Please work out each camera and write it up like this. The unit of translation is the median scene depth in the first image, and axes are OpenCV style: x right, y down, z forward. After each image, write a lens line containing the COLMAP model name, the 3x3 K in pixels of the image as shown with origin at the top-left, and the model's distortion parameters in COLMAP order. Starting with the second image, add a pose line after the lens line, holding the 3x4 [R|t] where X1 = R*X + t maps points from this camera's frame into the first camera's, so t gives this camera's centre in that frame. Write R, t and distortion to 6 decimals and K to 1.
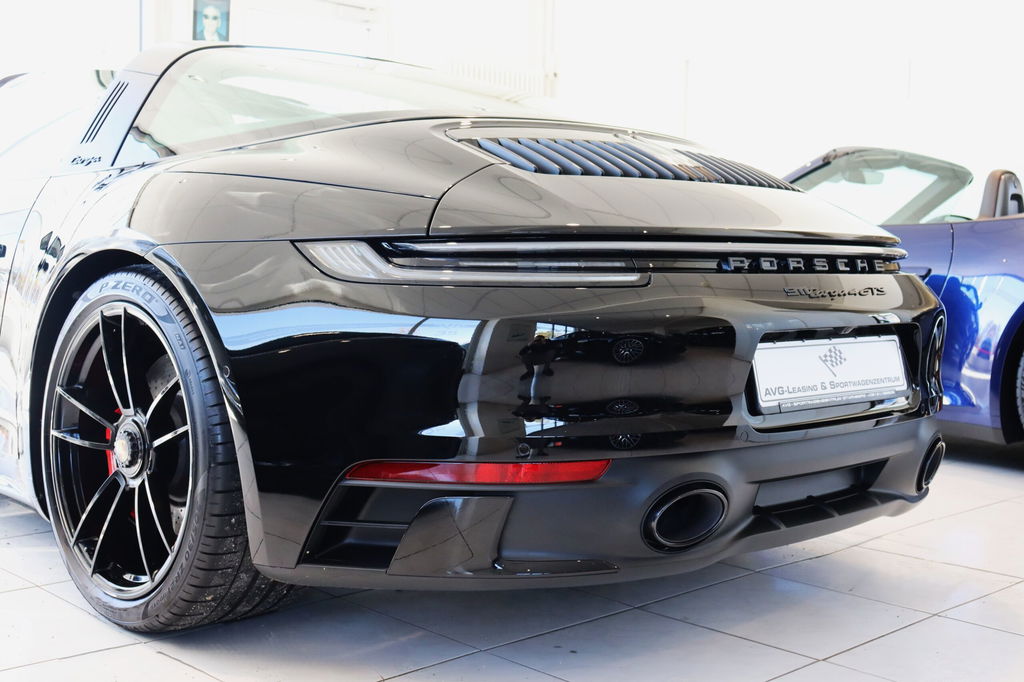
lens RADIAL K [[1205.6, 0, 482.8], [0, 1205.6, 345.5], [0, 0, 1]] dist [0.039862, 0.000000]
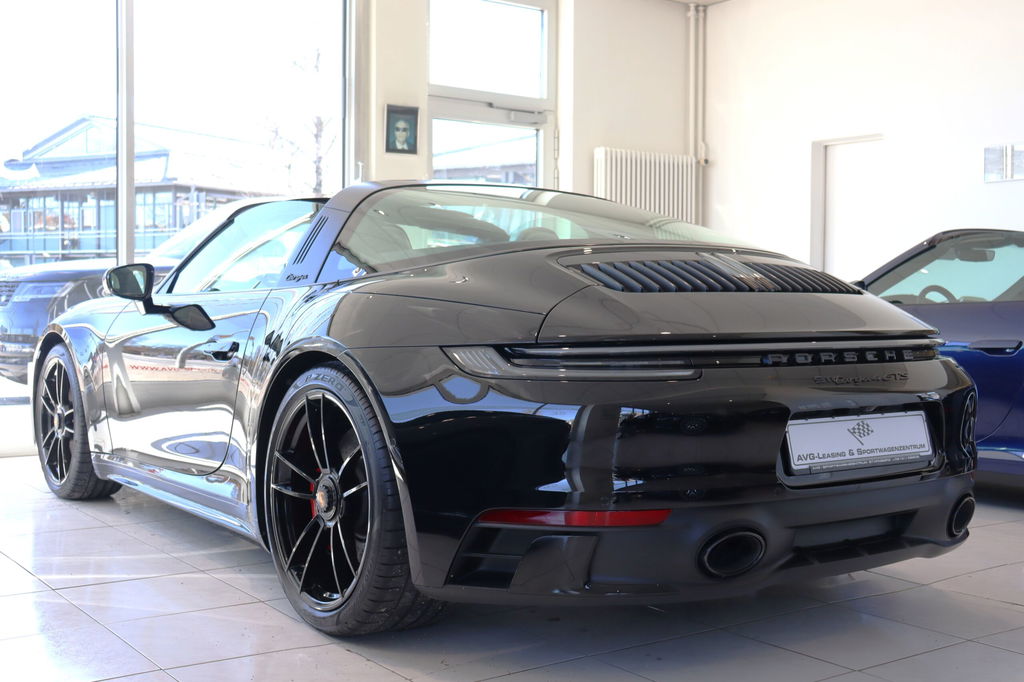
lens RADIAL K [[1186.5, 0, 514.7], [0, 1186.5, 340.6], [0, 0, 1]] dist [-0.007091, 0.000000]
pose [[0.990490, -0.012004, -0.137063, 0.101591], [0.005589, 0.998875, -0.047099, -0.027618], [0.137474, 0.045885, 0.989442, -0.295090]]
